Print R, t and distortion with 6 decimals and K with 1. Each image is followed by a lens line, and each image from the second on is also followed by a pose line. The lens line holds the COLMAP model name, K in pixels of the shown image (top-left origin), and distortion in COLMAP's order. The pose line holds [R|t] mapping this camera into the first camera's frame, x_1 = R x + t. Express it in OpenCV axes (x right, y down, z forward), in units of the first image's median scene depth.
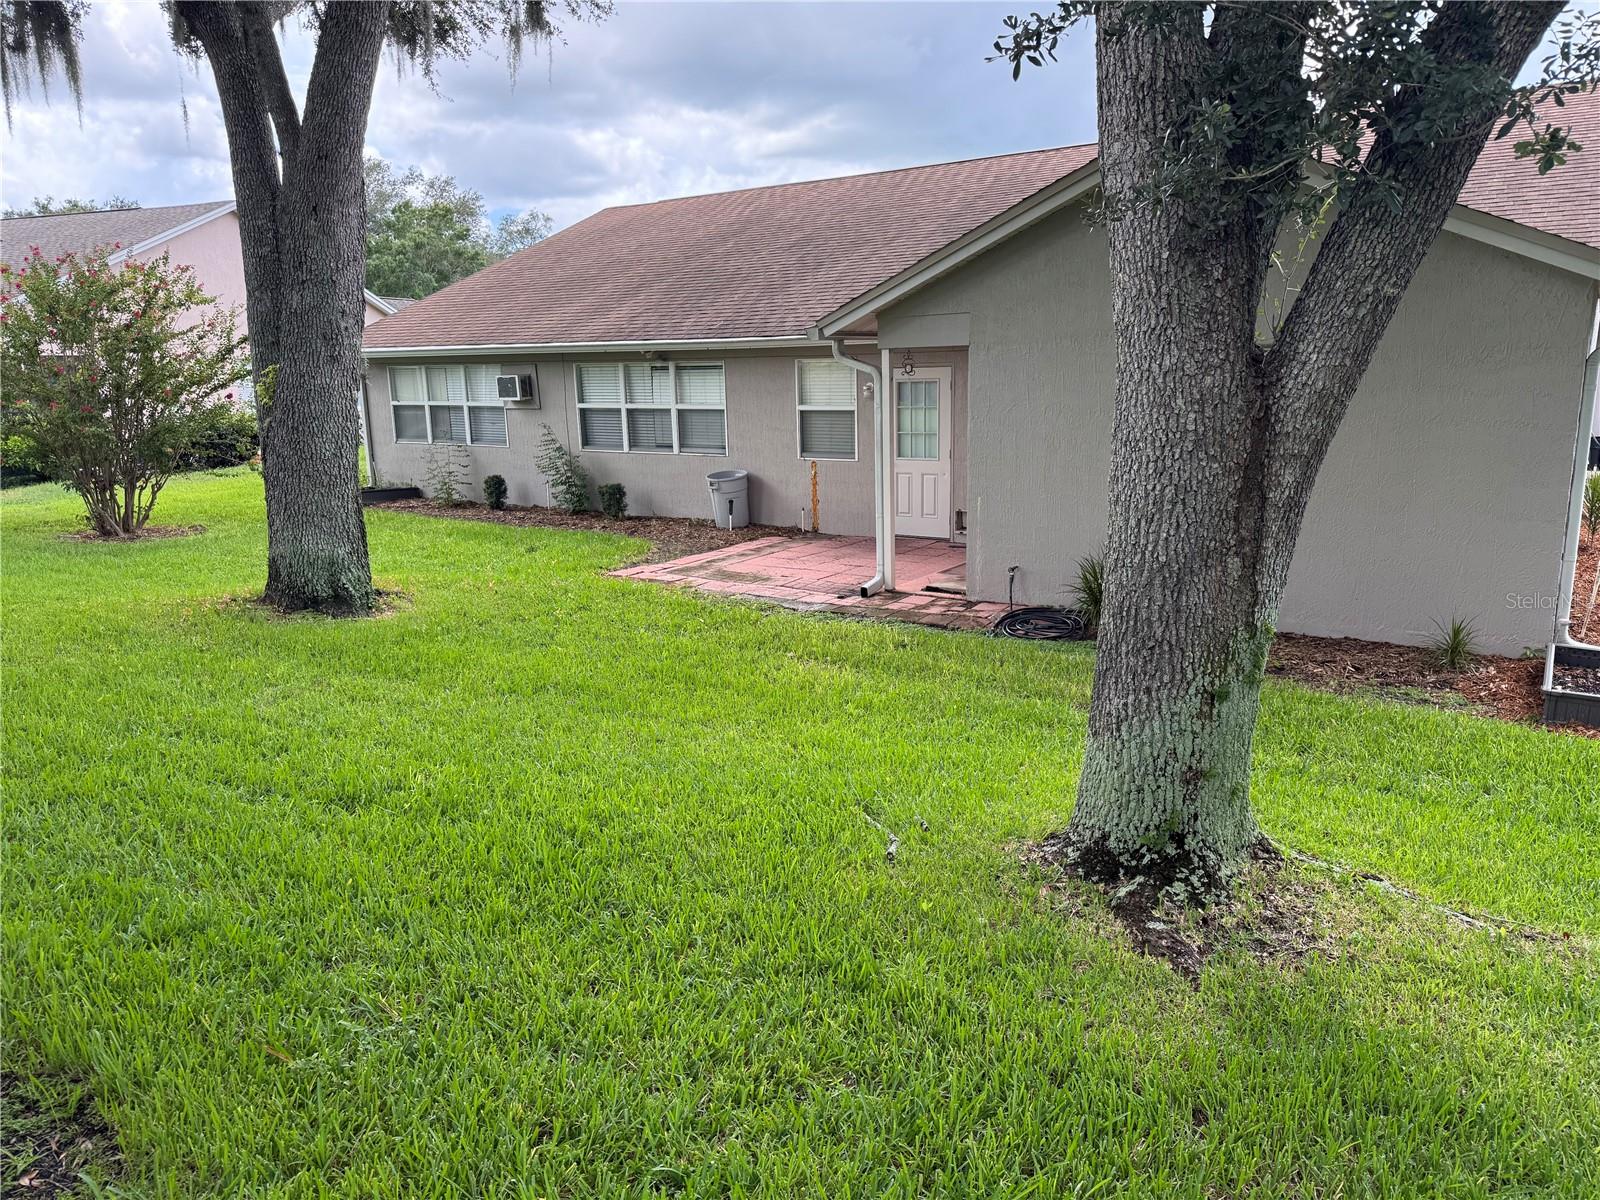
lens RADIAL K [[1161.1, 0, 800.0], [0, 1161.1, 600.0], [0, 0, 1]] dist [0.005619, -0.002157]
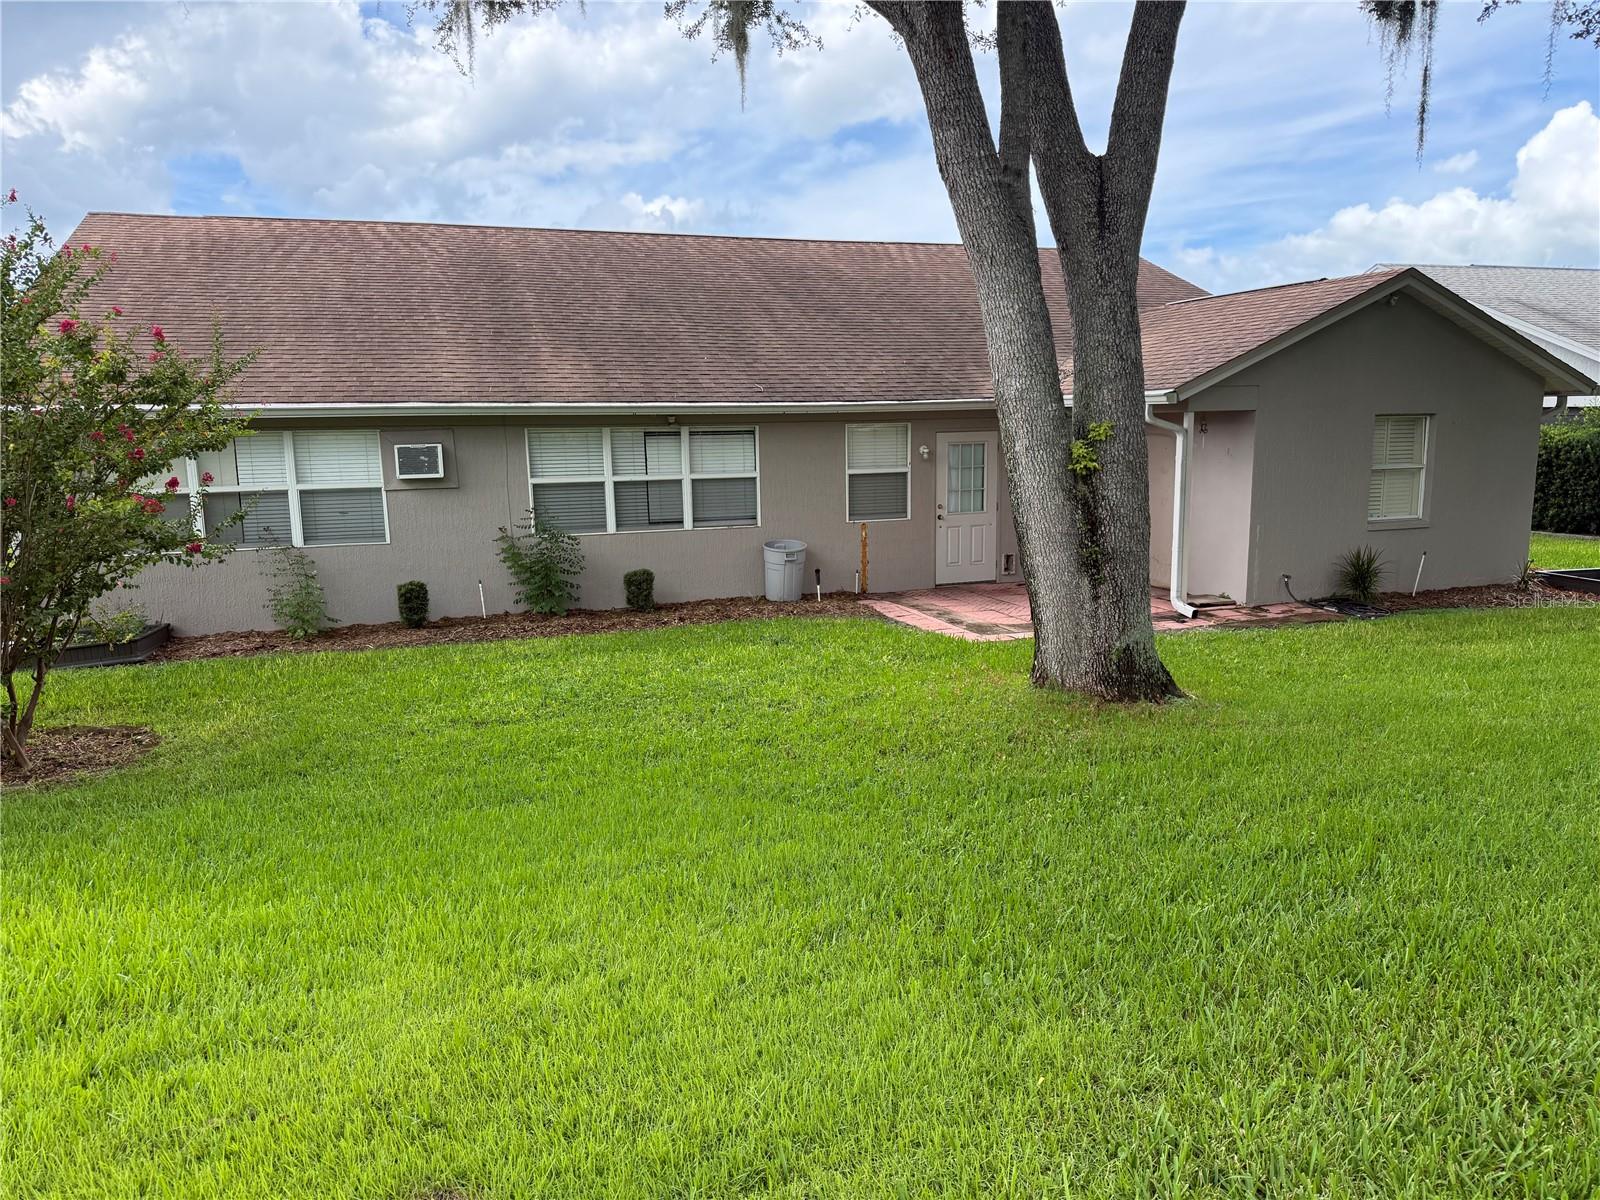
lens RADIAL K [[1161.1, 0, 800.0], [0, 1161.1, 600.0], [0, 0, 1]] dist [0.005619, -0.002157]
pose [[0.569644, -0.116753, 0.813556, -0.795709], [0.167970, 0.985504, 0.023818, -0.081089], [-0.804544, 0.123085, 0.580998, 0.431841]]
